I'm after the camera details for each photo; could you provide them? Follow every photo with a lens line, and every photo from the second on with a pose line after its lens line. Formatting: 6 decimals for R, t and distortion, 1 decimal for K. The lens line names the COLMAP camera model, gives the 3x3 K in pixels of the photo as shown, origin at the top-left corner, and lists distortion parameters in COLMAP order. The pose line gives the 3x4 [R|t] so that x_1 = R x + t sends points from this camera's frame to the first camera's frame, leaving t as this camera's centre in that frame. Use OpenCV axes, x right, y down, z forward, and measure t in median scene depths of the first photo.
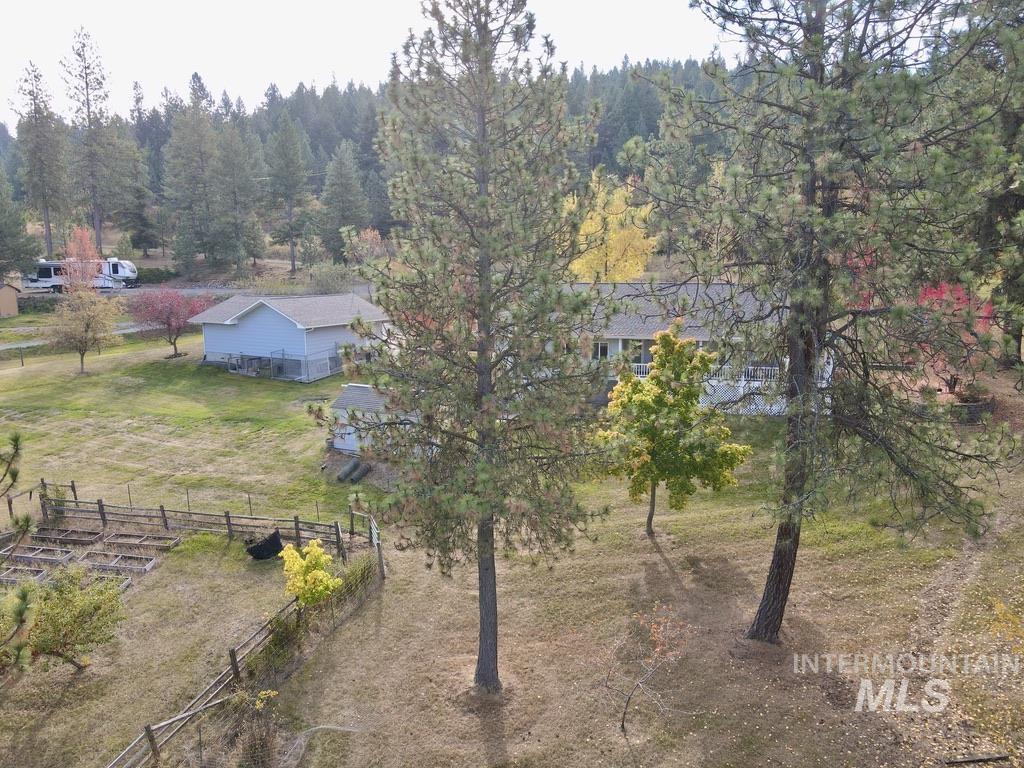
lens RADIAL K [[745.3, 0, 516.5], [0, 745.3, 382.3], [0, 0, 1]] dist [0.035636, -0.028943]
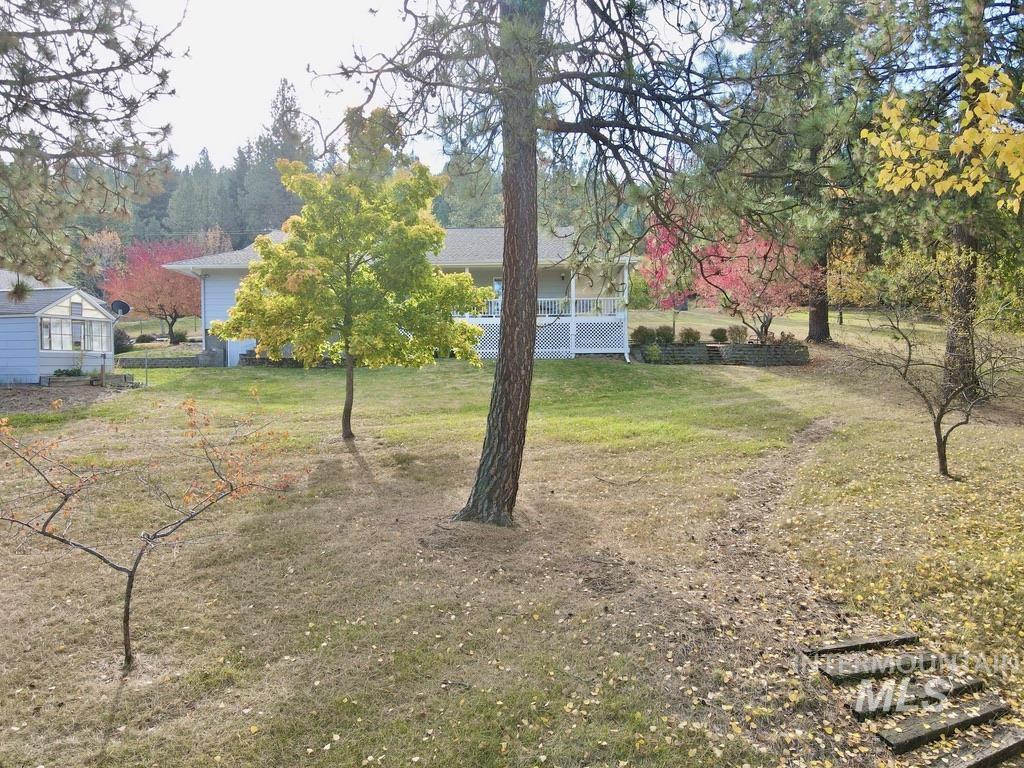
lens RADIAL K [[745.3, 0, 513.5], [0, 745.3, 386.6], [0, 0, 1]] dist [0.035636, -0.028943]
pose [[0.979418, -0.005038, 0.201778, 0.239104], [0.036176, 0.987882, -0.150930, 0.329570], [-0.198572, 0.155123, 0.967732, 0.447345]]
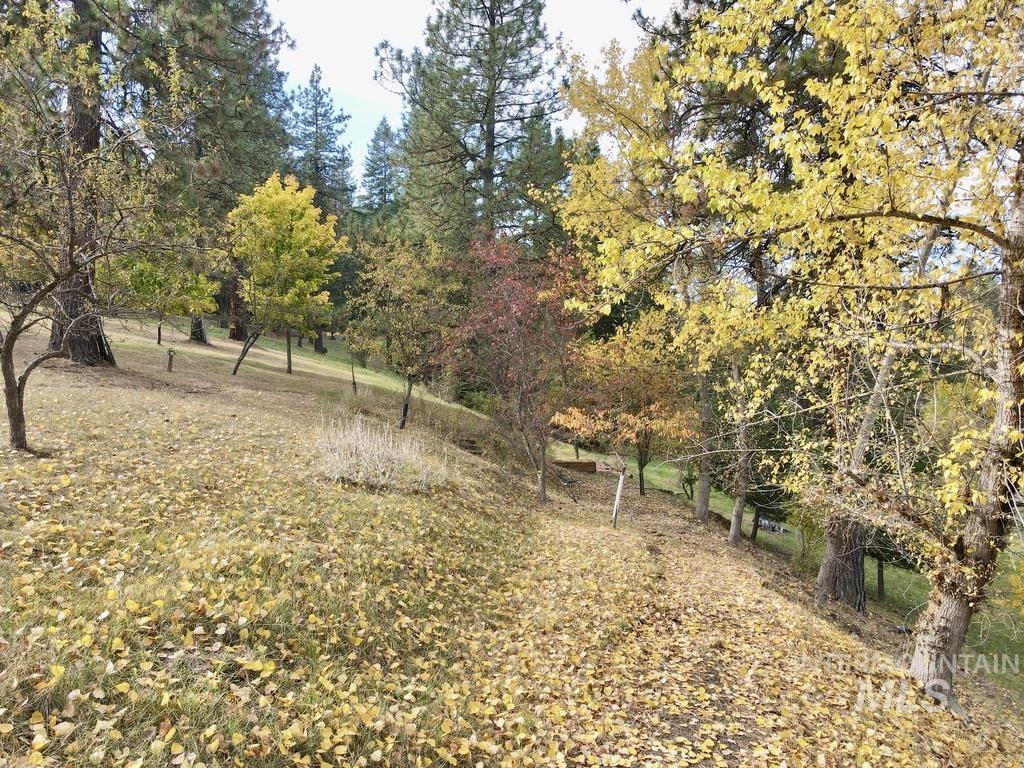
lens RADIAL K [[745.3, 0, 513.5], [0, 745.3, 392.4], [0, 0, 1]] dist [0.035636, -0.028943]
pose [[0.325117, 0.002944, 0.945669, 0.518140], [0.152346, 0.986771, -0.055448, 0.351326], [-0.933322, 0.162096, 0.320367, 0.723716]]
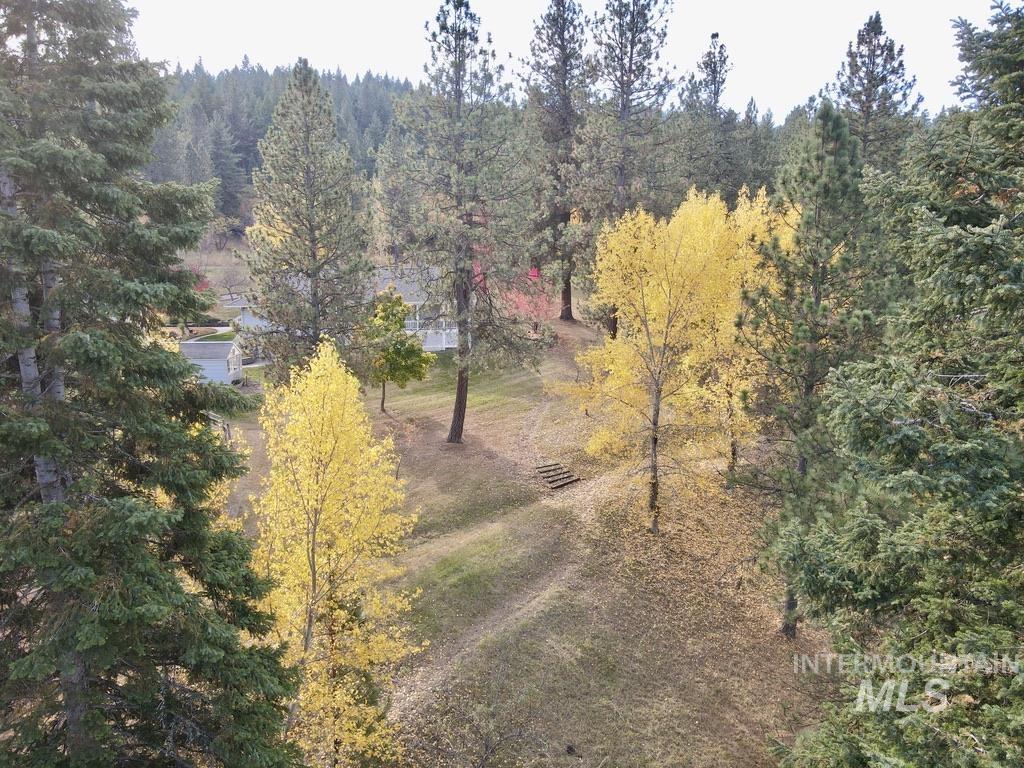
lens RADIAL K [[745.3, 0, 508.9], [0, 745.3, 384.8], [0, 0, 1]] dist [0.035636, -0.028943]
pose [[0.889472, -0.078467, 0.450203, -0.415286], [0.076715, 0.996807, 0.022168, 0.160023], [-0.450505, 0.014819, 0.892651, -0.818981]]
